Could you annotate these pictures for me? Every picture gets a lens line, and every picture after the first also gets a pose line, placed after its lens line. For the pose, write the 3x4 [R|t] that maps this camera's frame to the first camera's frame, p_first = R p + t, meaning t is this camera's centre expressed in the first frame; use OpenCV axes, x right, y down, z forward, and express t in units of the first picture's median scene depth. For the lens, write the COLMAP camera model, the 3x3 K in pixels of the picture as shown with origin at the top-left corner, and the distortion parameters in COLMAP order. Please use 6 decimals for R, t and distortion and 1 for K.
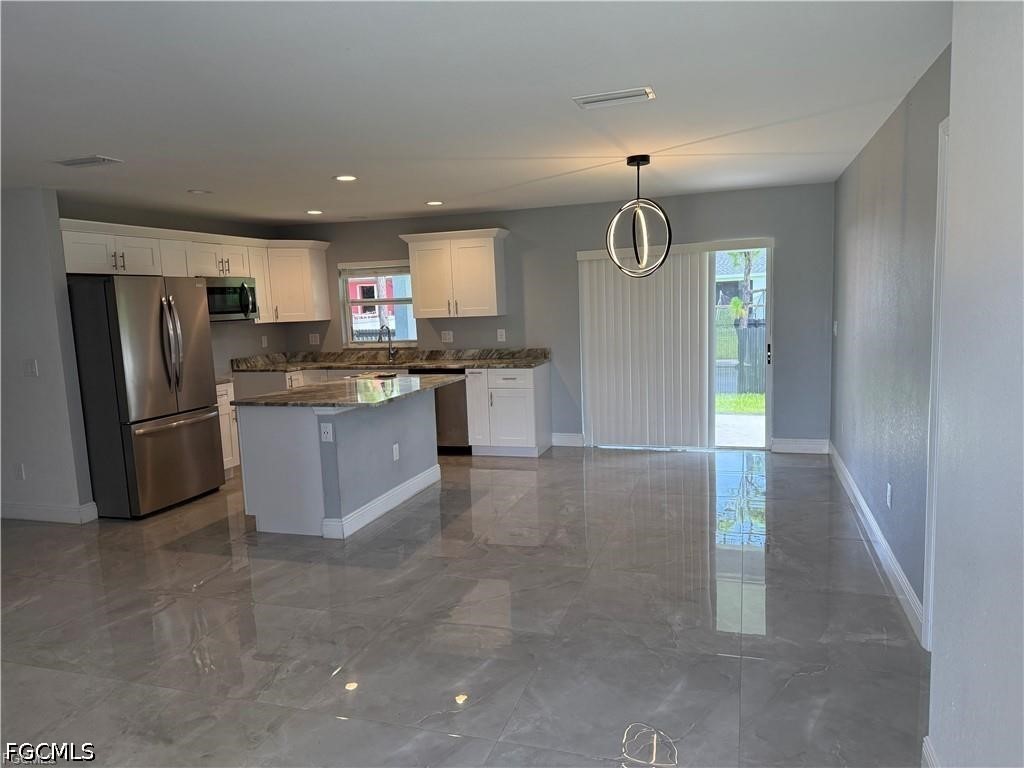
lens RADIAL K [[717.0, 0, 511.8], [0, 717.0, 386.9], [0, 0, 1]] dist [0.048271, -0.012008]
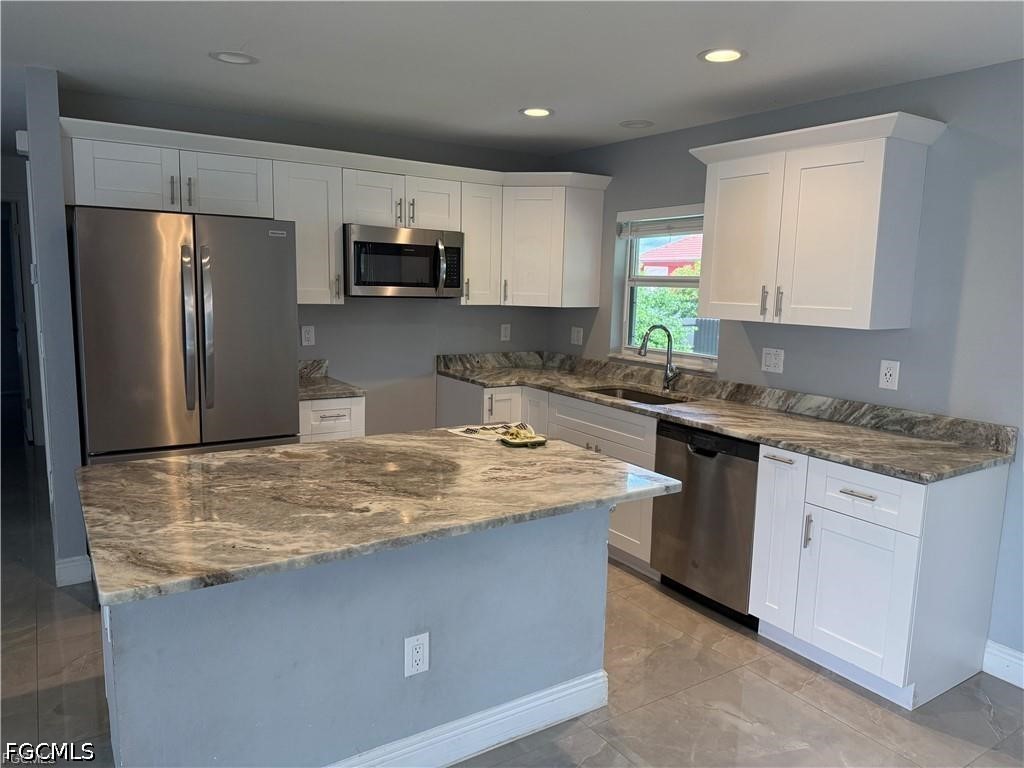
lens RADIAL K [[717.0, 0, 511.4], [0, 717.0, 381.2], [0, 0, 1]] dist [0.048271, -0.012008]
pose [[0.778196, 0.143735, -0.611352, 0.075538], [-0.129687, 0.989255, 0.067505, -0.068482], [0.614485, 0.026752, 0.788474, 0.523231]]
